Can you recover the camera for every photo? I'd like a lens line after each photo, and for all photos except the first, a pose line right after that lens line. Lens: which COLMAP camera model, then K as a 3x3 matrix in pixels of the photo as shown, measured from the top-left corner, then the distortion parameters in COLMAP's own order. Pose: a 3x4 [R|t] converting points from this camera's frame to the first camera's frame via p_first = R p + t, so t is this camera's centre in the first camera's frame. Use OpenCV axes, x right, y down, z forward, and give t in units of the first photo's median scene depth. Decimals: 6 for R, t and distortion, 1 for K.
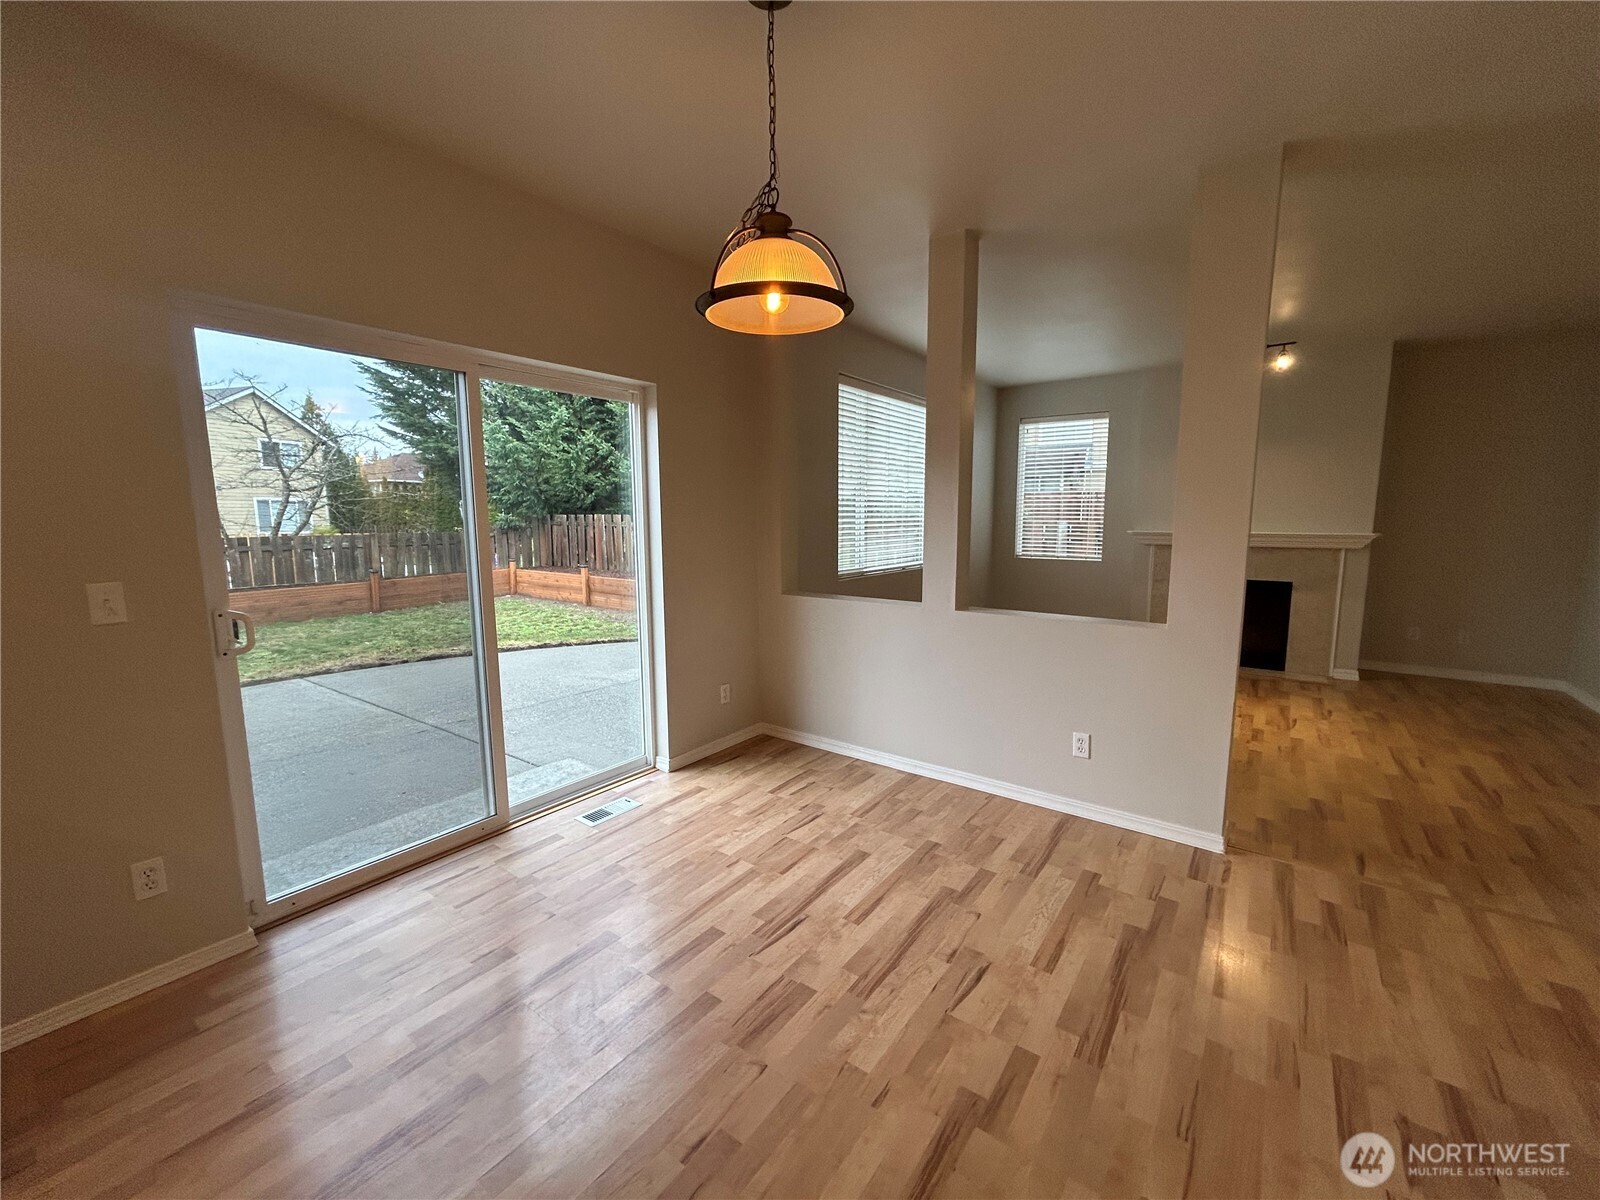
lens RADIAL K [[647.6, 0, 802.2], [0, 647.6, 600.4], [0, 0, 1]] dist [0.000088, 0.000294]
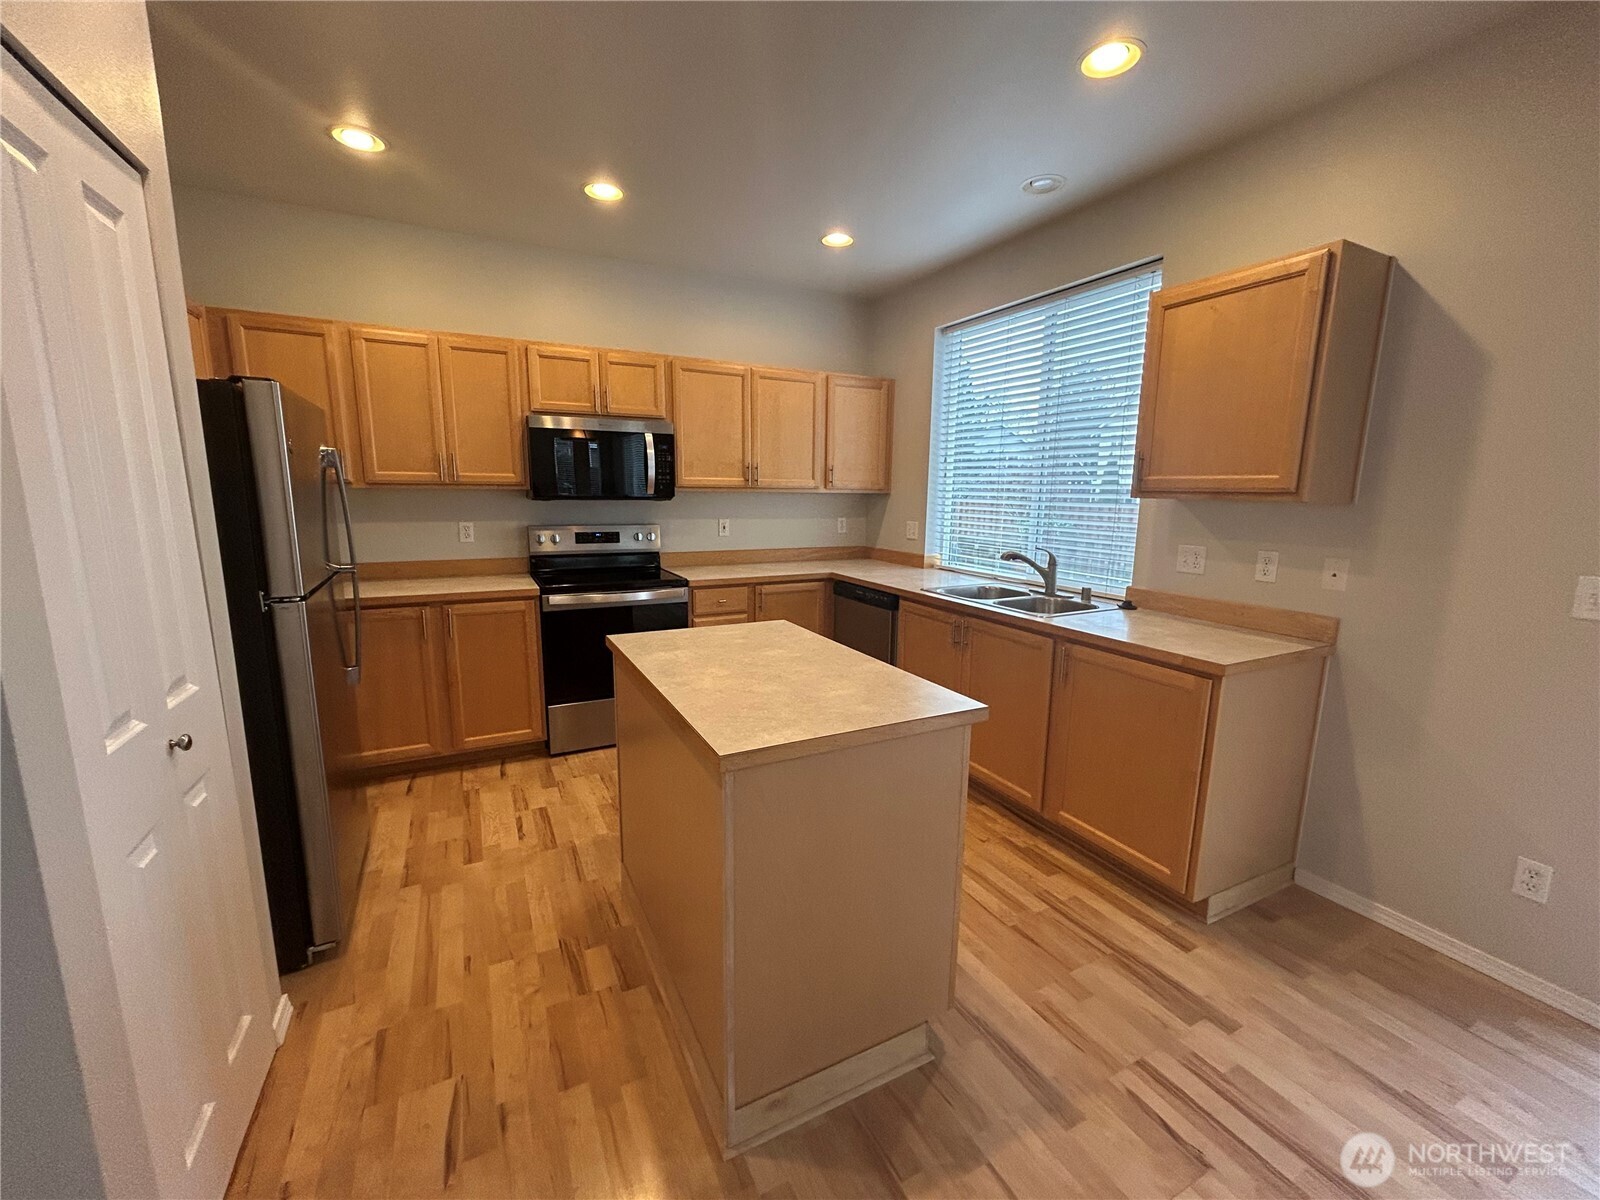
lens RADIAL K [[647.6, 0, 802.2], [0, 647.6, 600.4], [0, 0, 1]] dist [0.000088, 0.000294]
pose [[-0.441160, 0.151495, -0.884549, 0.090440], [-0.129668, 0.964545, 0.229866, -0.019001], [0.888011, 0.216106, -0.405875, 0.109487]]
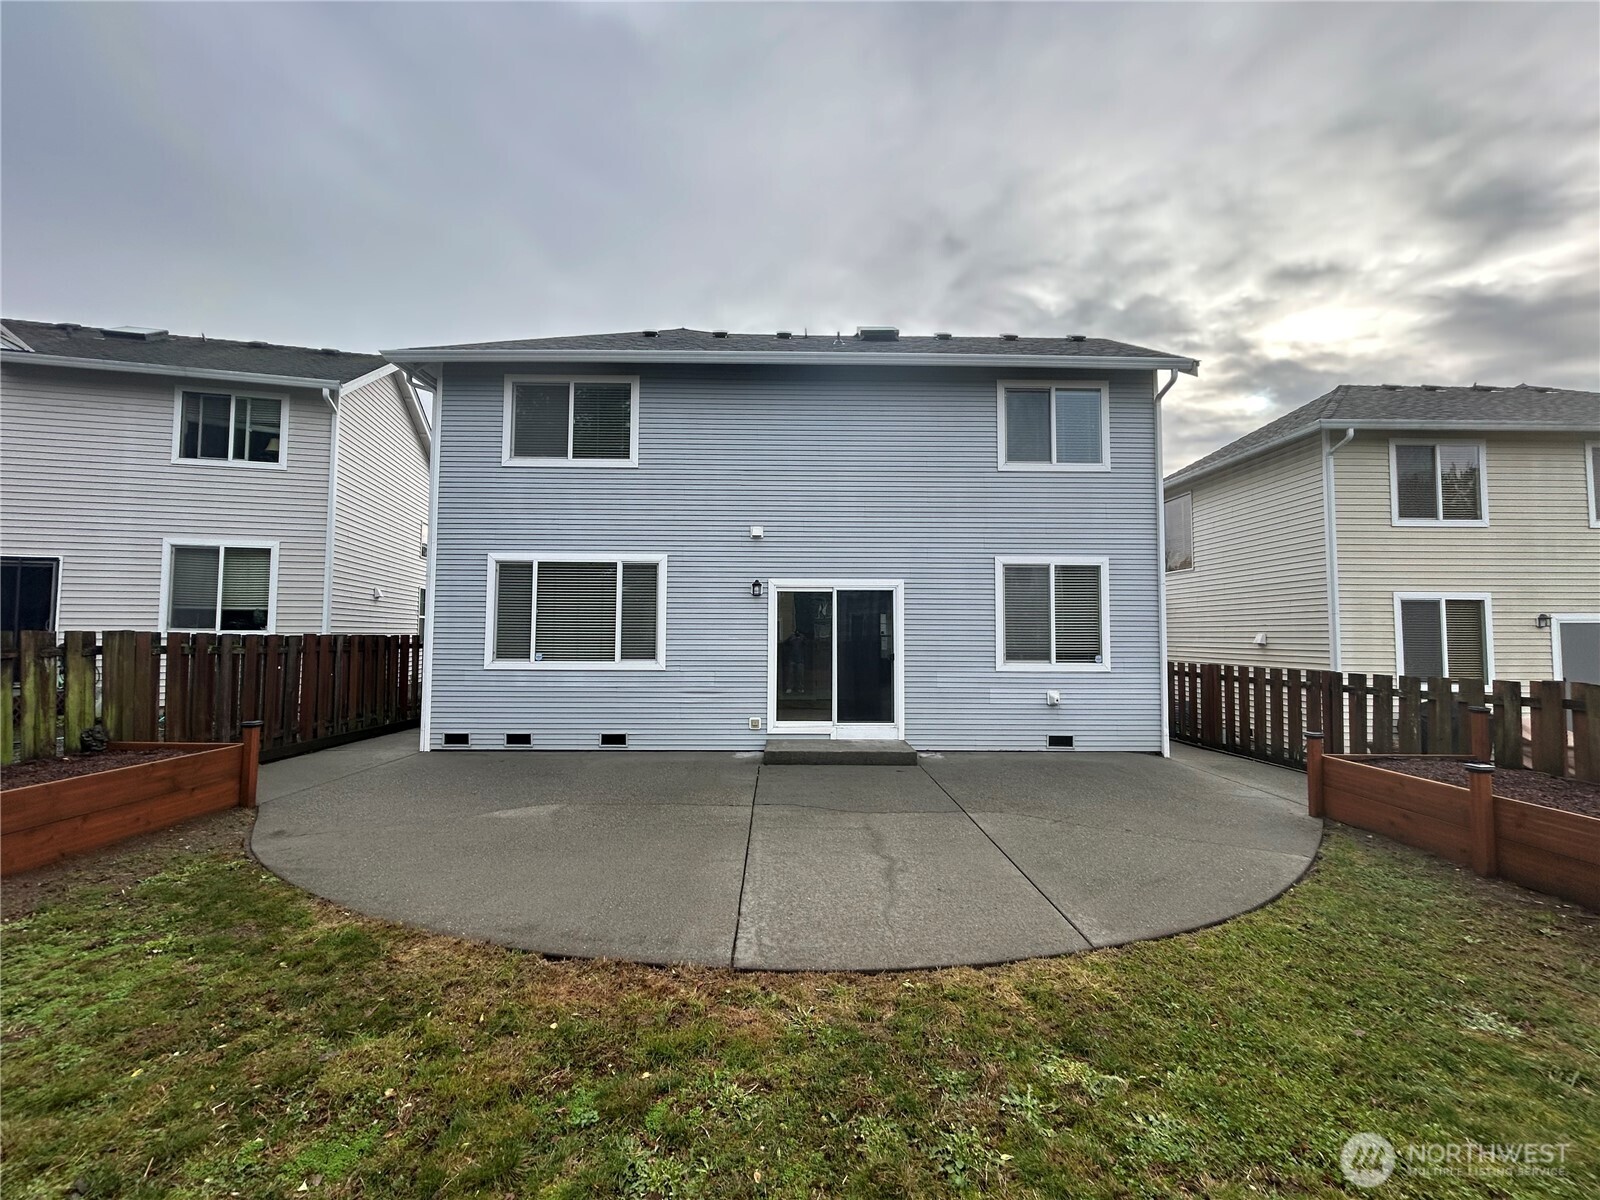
lens RADIAL K [[647.6, 0, 802.2], [0, 647.6, 600.4], [0, 0, 1]] dist [0.000088, 0.000294]
pose [[-0.608168, 0.045438, 0.792507, -1.510856], [0.104130, 0.994300, 0.022902, -0.187927], [-0.786949, 0.096452, -0.609433, 1.550051]]
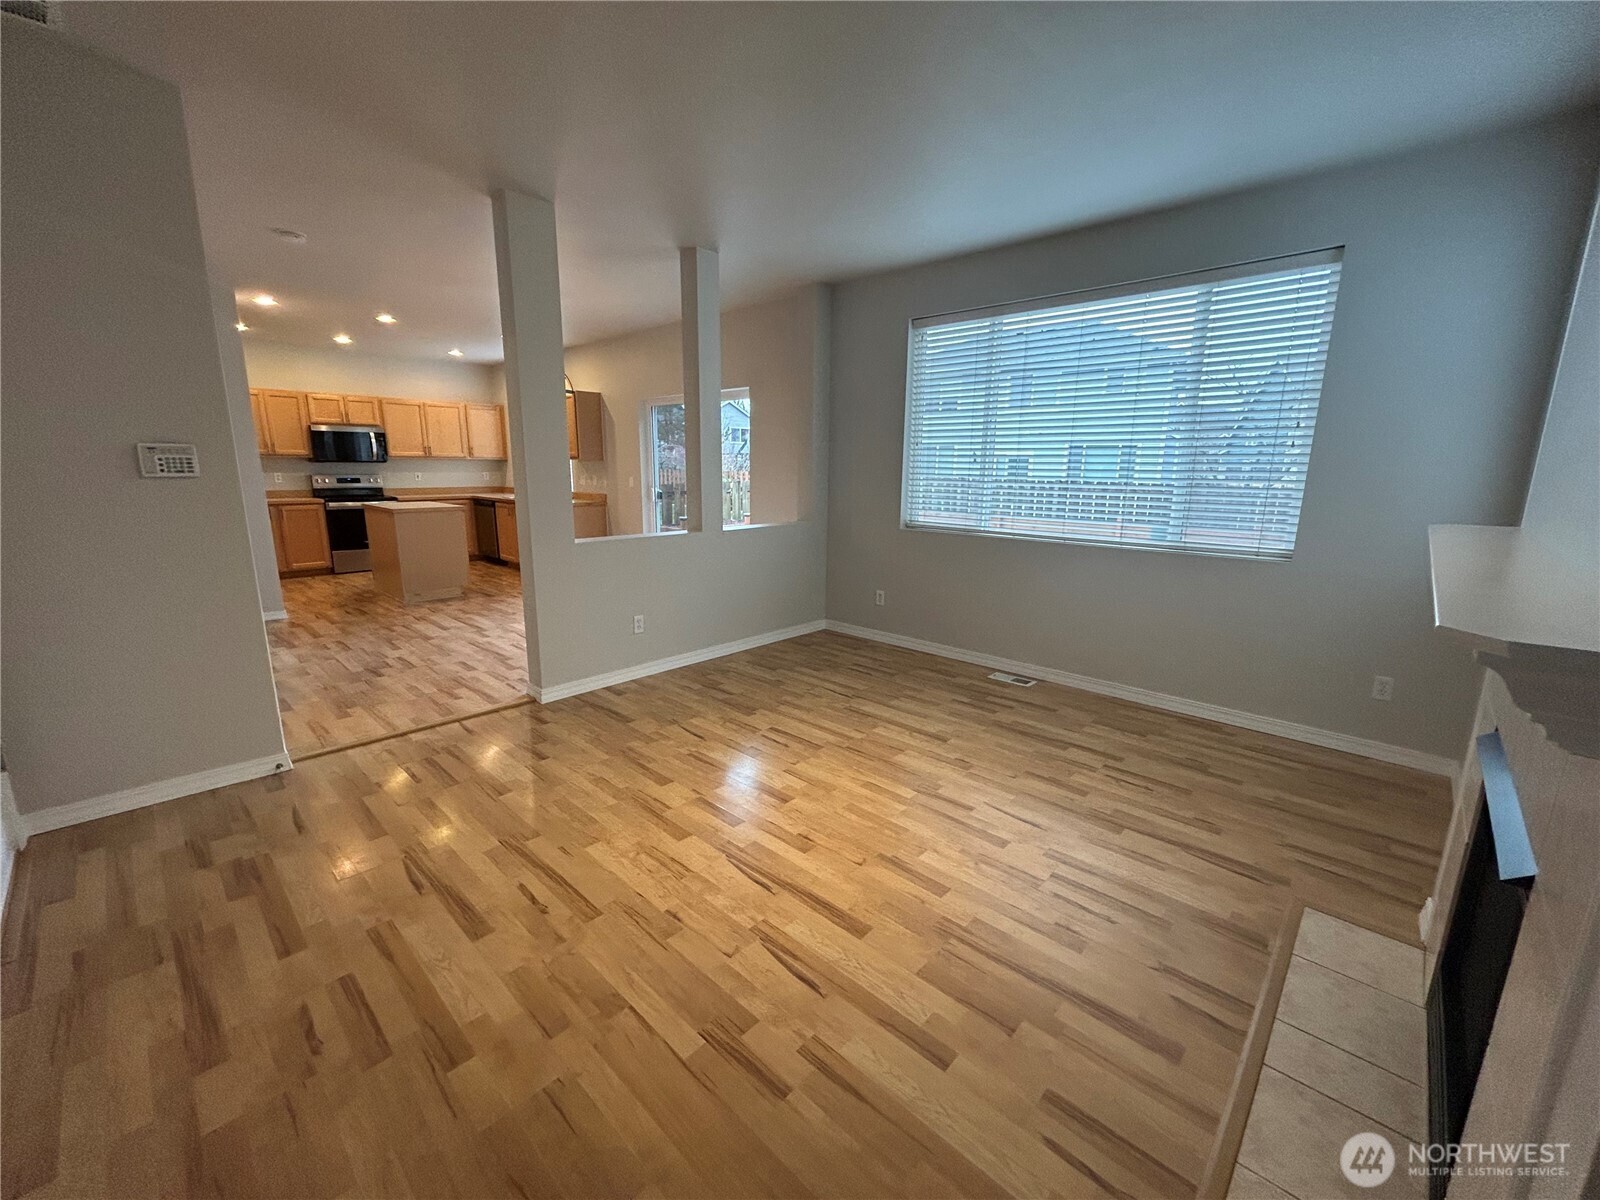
lens RADIAL K [[647.6, 0, 802.2], [0, 647.6, 600.4], [0, 0, 1]] dist [0.000088, 0.000294]
pose [[-0.119730, 0.206445, -0.971105, 0.922561], [-0.141006, 0.964690, 0.222466, -0.106478], [0.982742, 0.163567, -0.086392, 0.801698]]
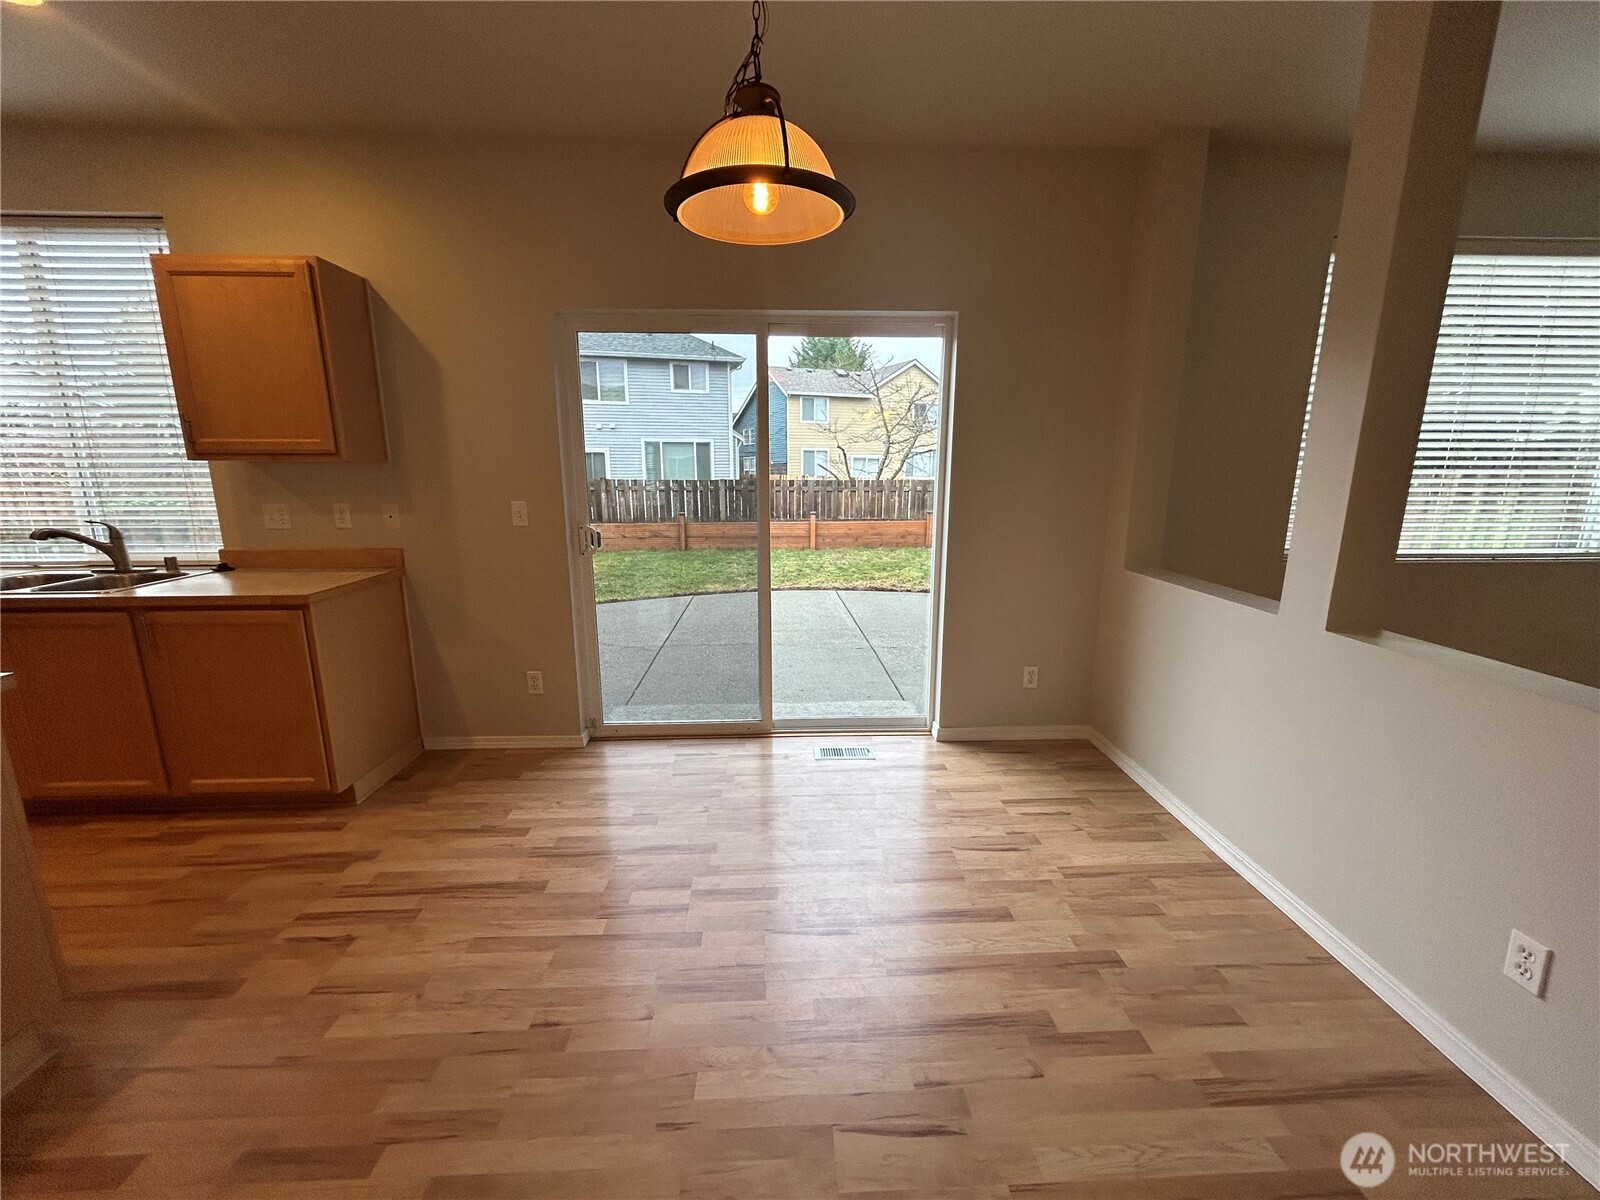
lens RADIAL K [[647.6, 0, 802.2], [0, 647.6, 600.4], [0, 0, 1]] dist [0.000088, 0.000294]
pose [[0.630168, 0.163675, -0.759012, 0.213832], [-0.105696, 0.986513, 0.124980, -0.019084], [0.769231, 0.001466, 0.638969, 0.154899]]
